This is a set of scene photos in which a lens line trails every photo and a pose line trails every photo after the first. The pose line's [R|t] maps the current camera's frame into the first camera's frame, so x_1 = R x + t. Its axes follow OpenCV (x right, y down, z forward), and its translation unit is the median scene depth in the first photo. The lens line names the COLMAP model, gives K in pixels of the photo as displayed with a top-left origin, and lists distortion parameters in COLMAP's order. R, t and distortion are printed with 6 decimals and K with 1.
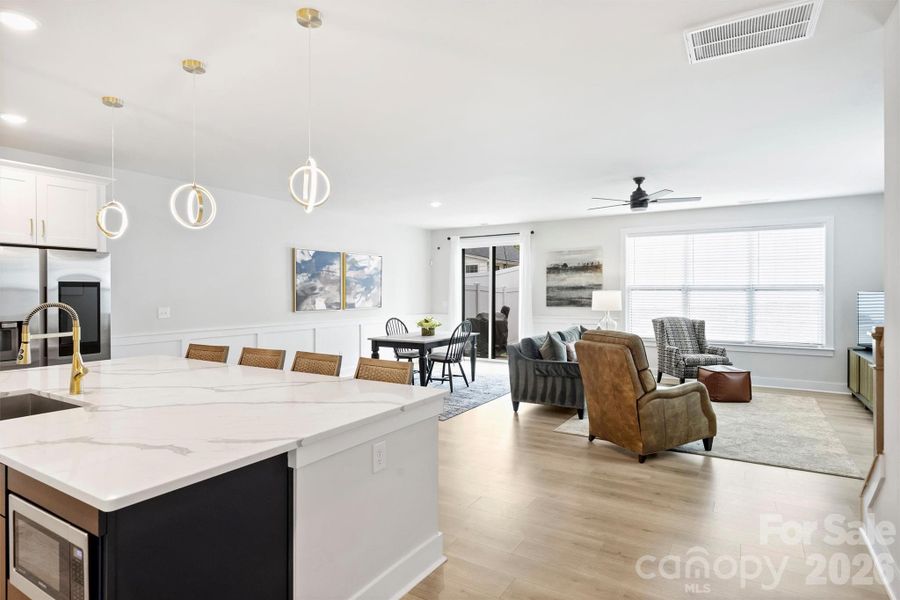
lens RADIAL K [[488.6, 0, 444.0], [0, 488.6, 293.3], [0, 0, 1]] dist [-0.002233, 0.000707]
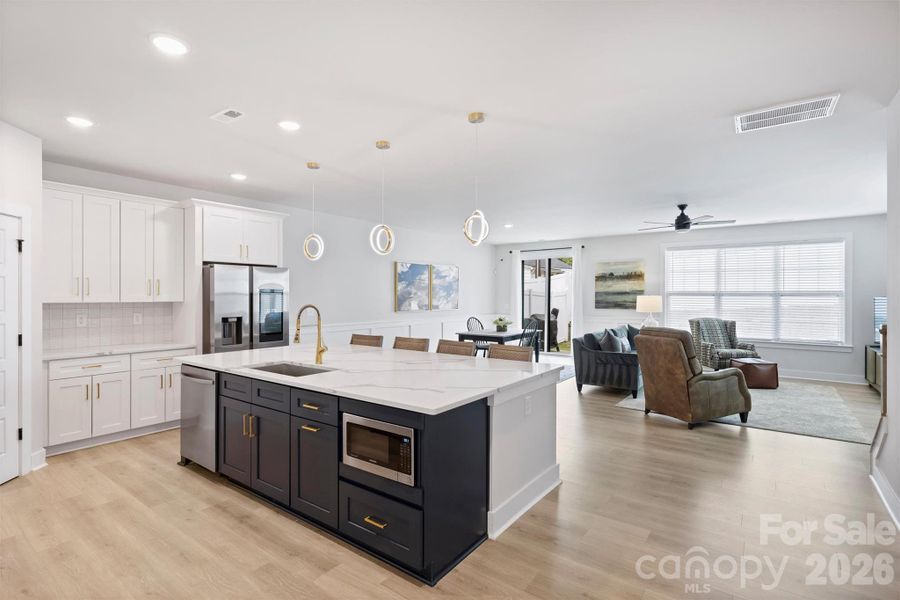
lens RADIAL K [[432.5, 0, 446.7], [0, 432.5, 295.8], [0, 0, 1]] dist [0.000965, -0.000016]
pose [[0.996523, 0.002210, -0.083284, -0.075936], [-0.002344, 0.999996, -0.001507, -0.002280], [0.083281, 0.001697, 0.996525, -0.103657]]
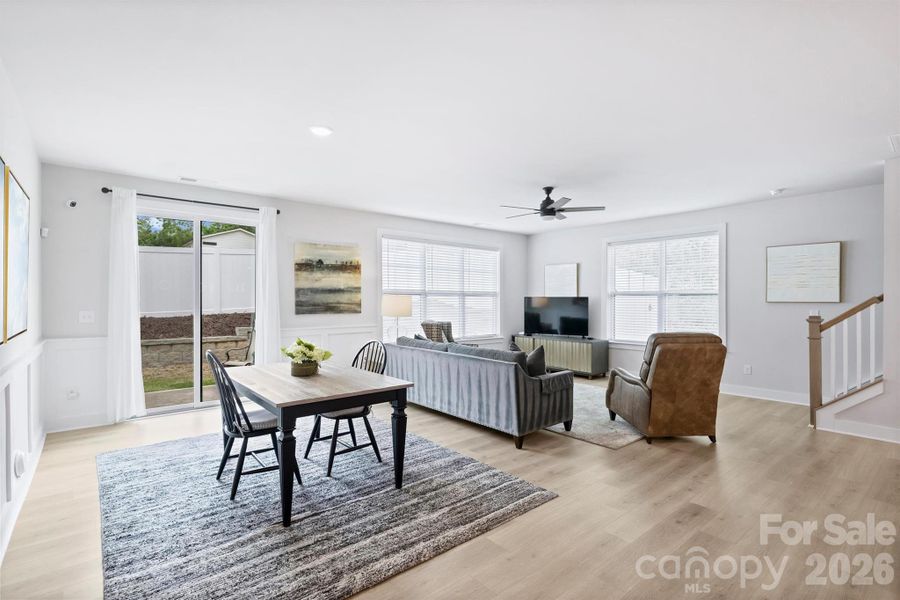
lens RADIAL K [[428.9, 0, 448.0], [0, 428.9, 301.8], [0, 0, 1]] dist [0.001306, -0.000001]
pose [[0.316391, -0.004044, 0.948620, -0.397783], [-0.002435, 0.999984, 0.005075, 0.004019], [-0.948626, -0.003916, 0.316376, 0.662451]]
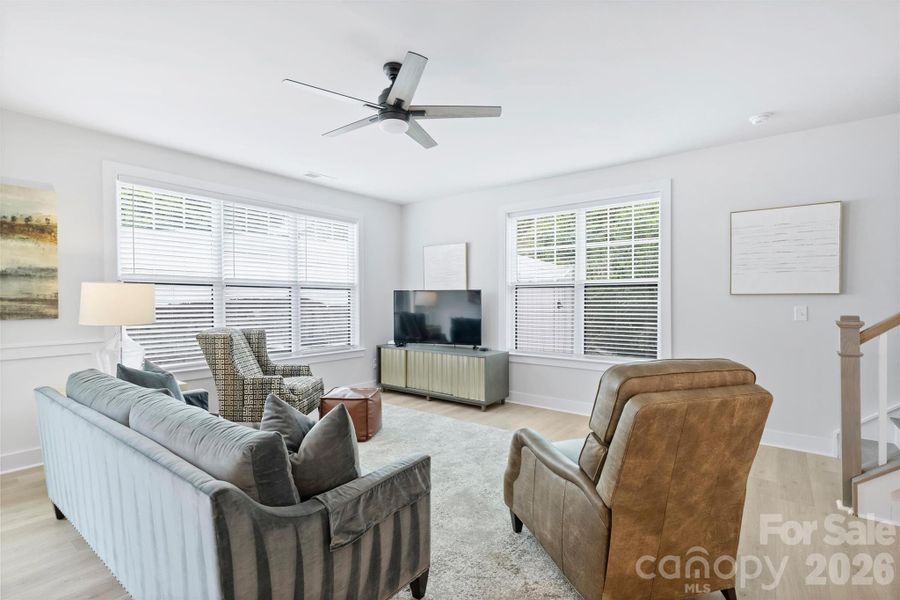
lens RADIAL K [[425.9, 0, 448.5], [0, 425.9, 302.0], [0, 0, 1]] dist [-0.001098, -0.000076]
pose [[0.103257, -0.007822, 0.994624, -0.040180], [0.001239, 0.999969, 0.007735, 0.011413], [-0.994654, 0.000434, 0.103263, 0.649563]]
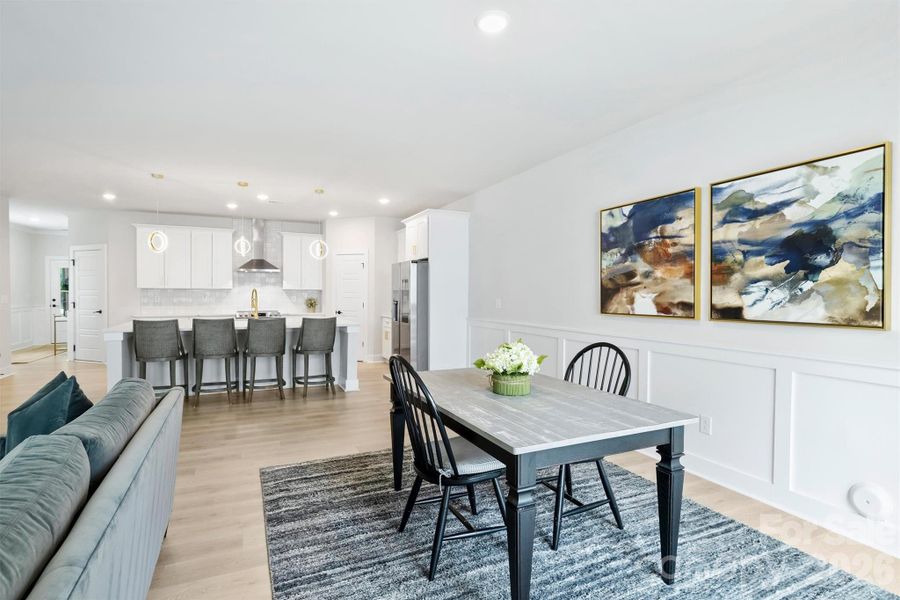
lens RADIAL K [[451.5, 0, 449.1], [0, 451.5, 301.1], [0, 0, 1]] dist [-0.000083, 0.000082]
pose [[-0.554524, 0.013296, -0.832061, 0.255908], [-0.005099, 0.999799, 0.019375, 0.010838], [0.832152, 0.014986, -0.554345, 1.076863]]
